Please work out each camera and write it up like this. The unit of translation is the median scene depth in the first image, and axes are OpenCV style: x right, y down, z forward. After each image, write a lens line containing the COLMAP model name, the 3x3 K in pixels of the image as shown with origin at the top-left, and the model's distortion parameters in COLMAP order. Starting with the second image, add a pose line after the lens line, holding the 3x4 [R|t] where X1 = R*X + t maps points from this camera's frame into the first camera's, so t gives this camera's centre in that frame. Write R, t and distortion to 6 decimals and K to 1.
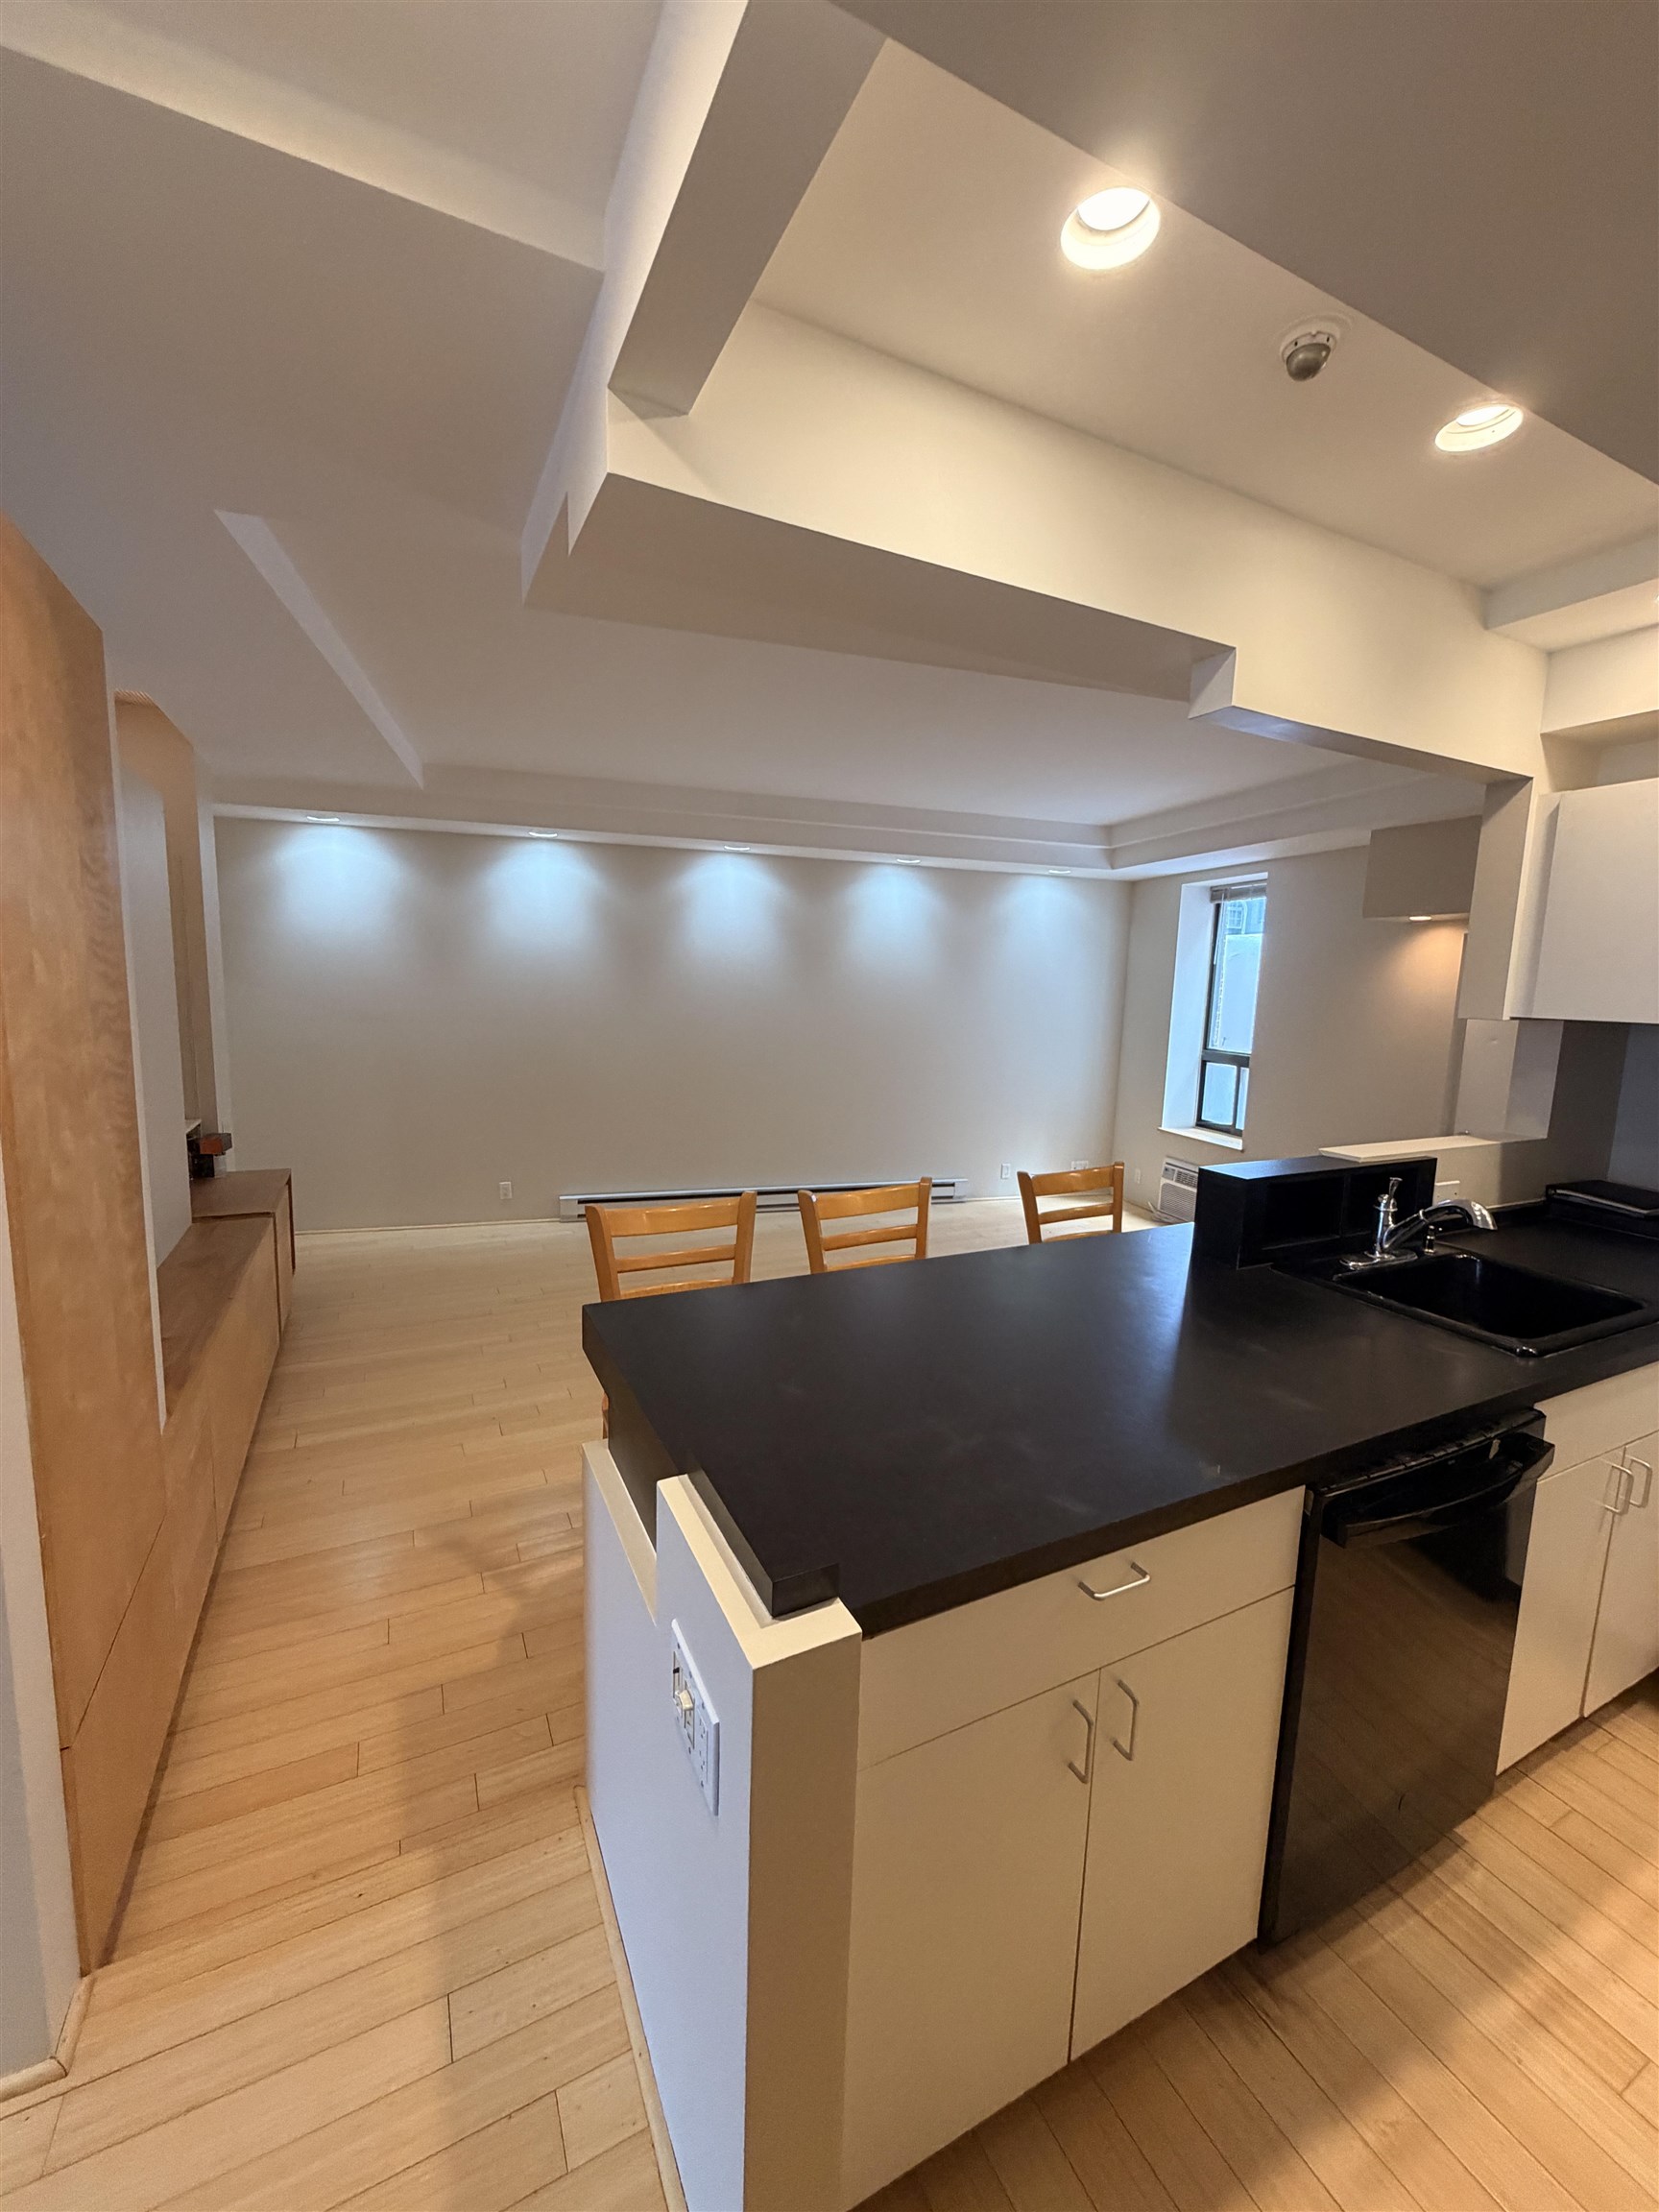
lens RADIAL K [[878.7, 0, 830.0], [0, 878.7, 1097.2], [0, 0, 1]] dist [0.000096, 0.000067]
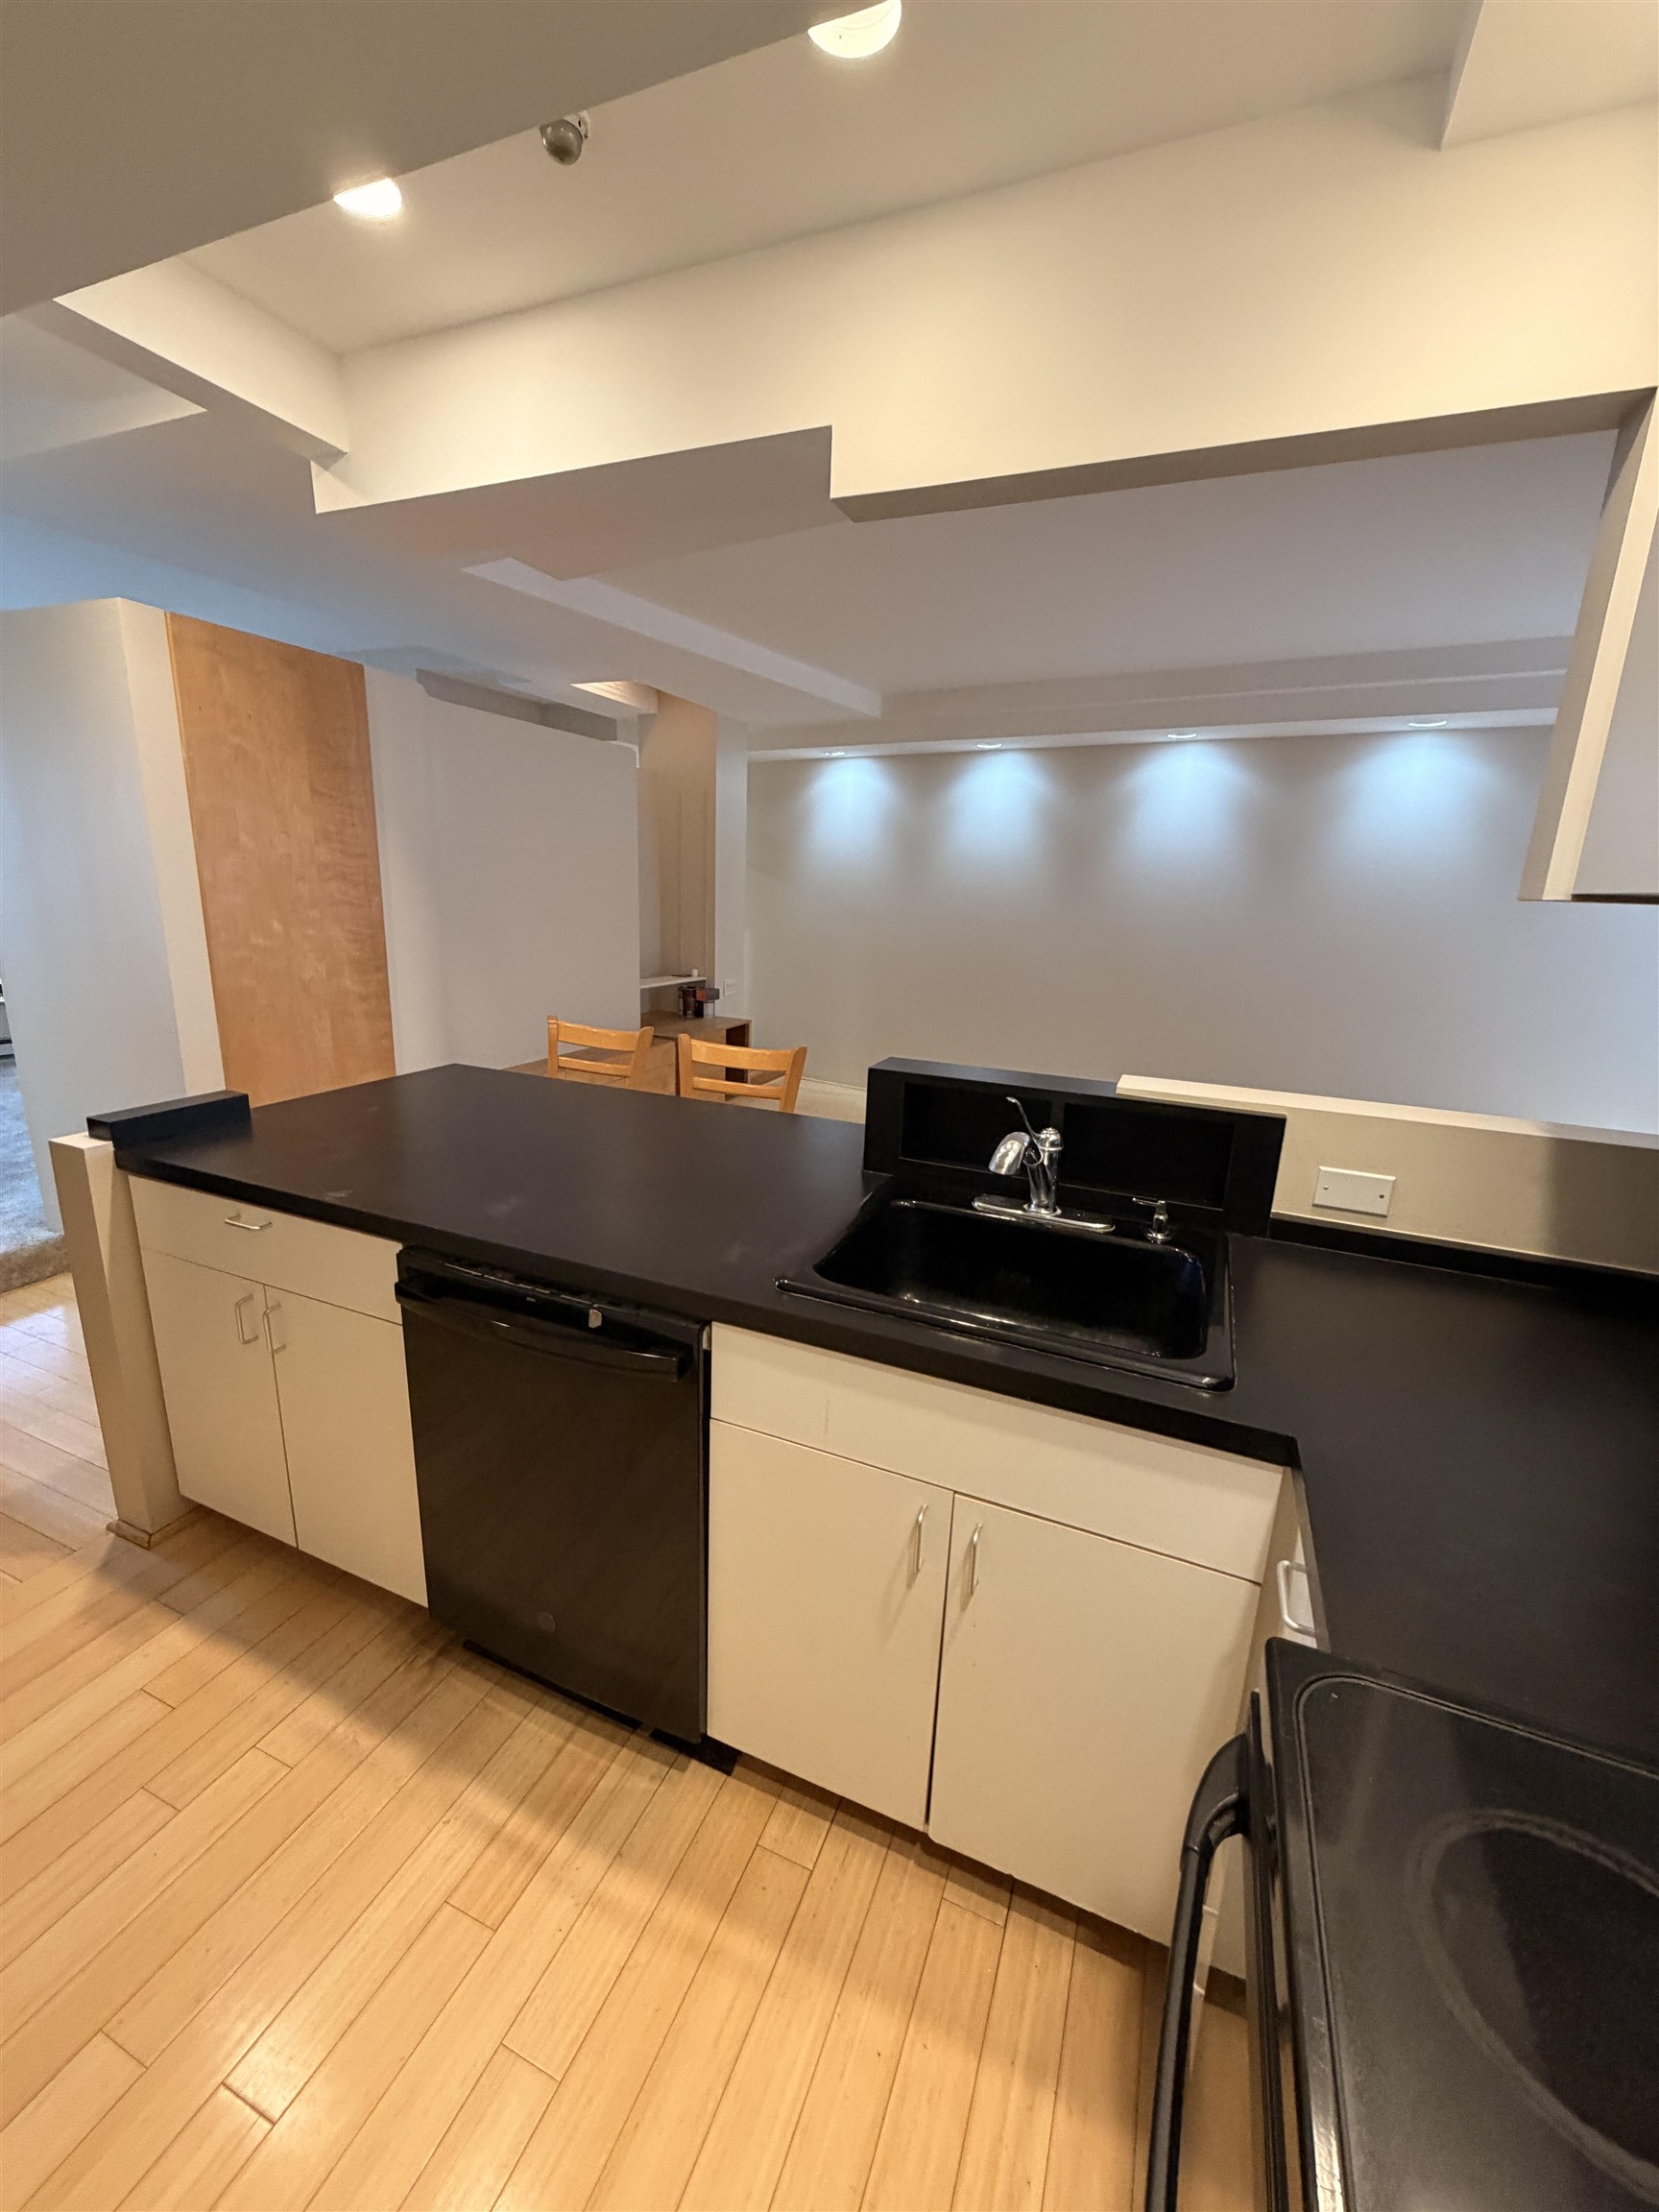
lens RADIAL K [[878.7, 0, 829.4], [0, 878.7, 1096.5], [0, 0, 1]] dist [0.000096, 0.000067]
pose [[0.650727, 0.175749, -0.738693, 1.137797], [-0.118638, 0.984430, 0.129704, 0.013452], [0.749987, 0.003235, 0.661445, 0.417576]]
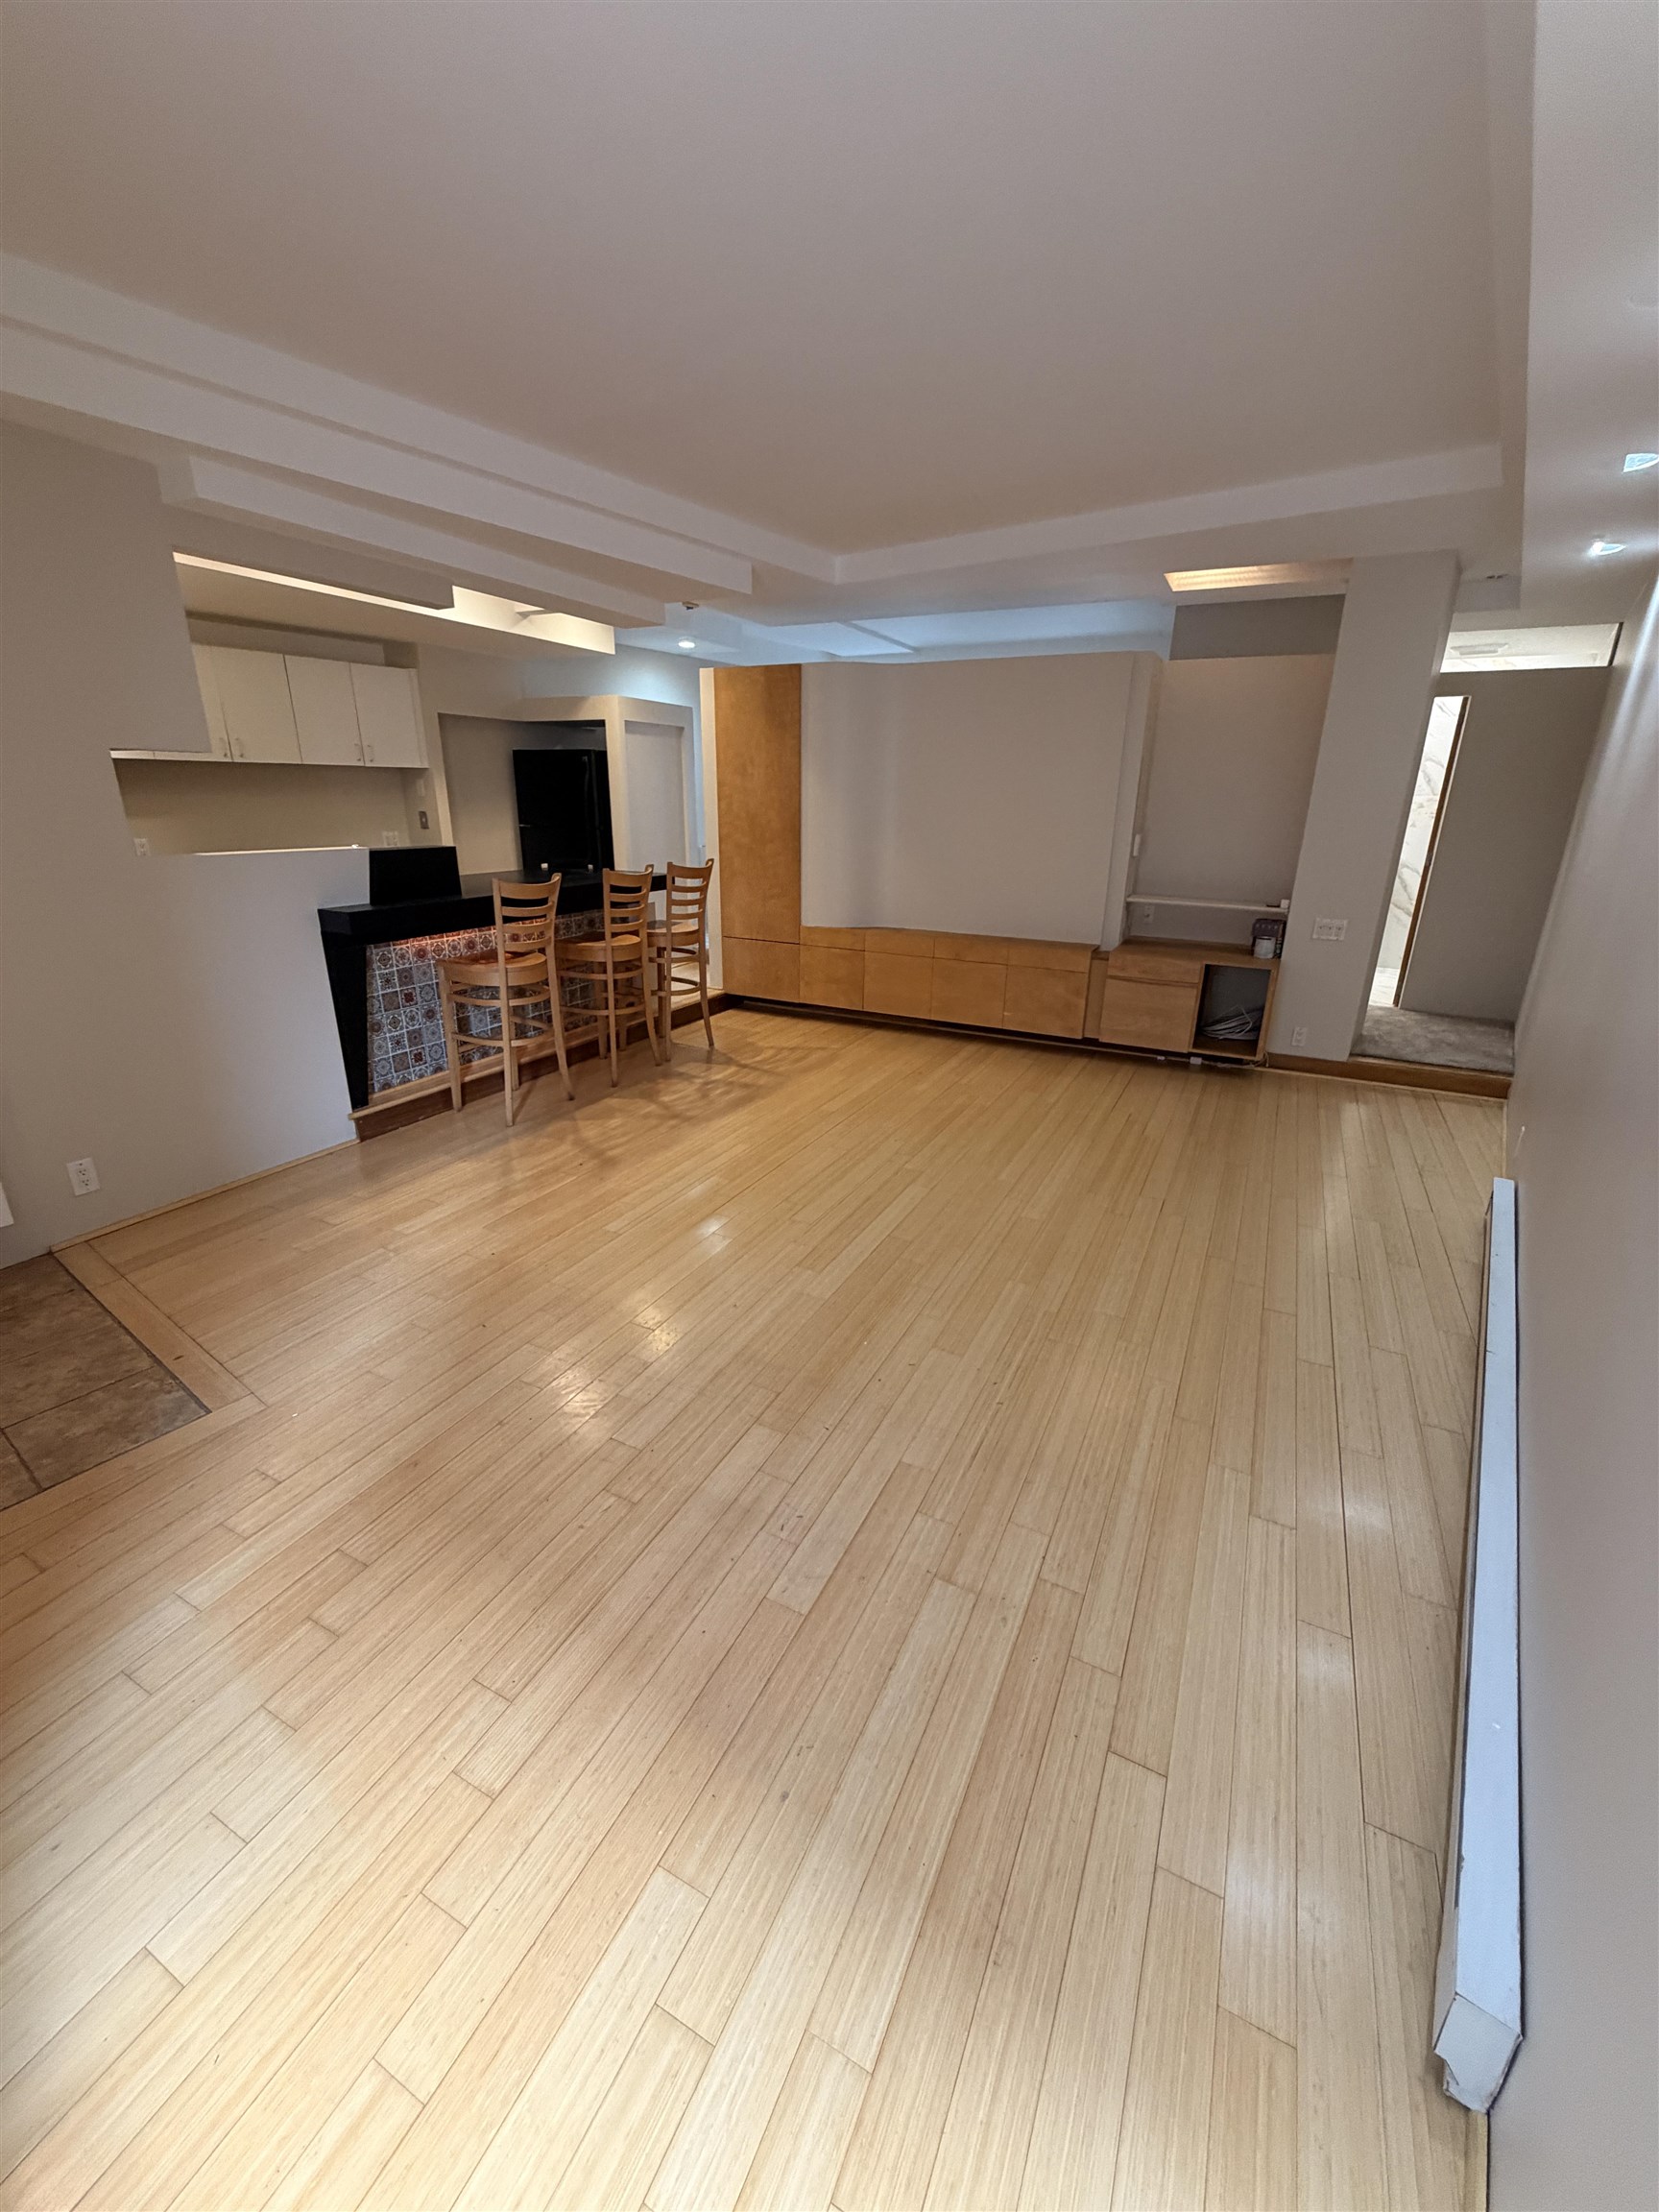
lens RADIAL K [[878.7, 0, 830.1], [0, 878.7, 1100.9], [0, 0, 1]] dist [0.000096, 0.000067]
pose [[-0.799596, 0.159440, -0.578987, 1.073412], [-0.116305, 0.904745, 0.409768, -0.335326], [0.589169, 0.394988, -0.704886, 3.403687]]
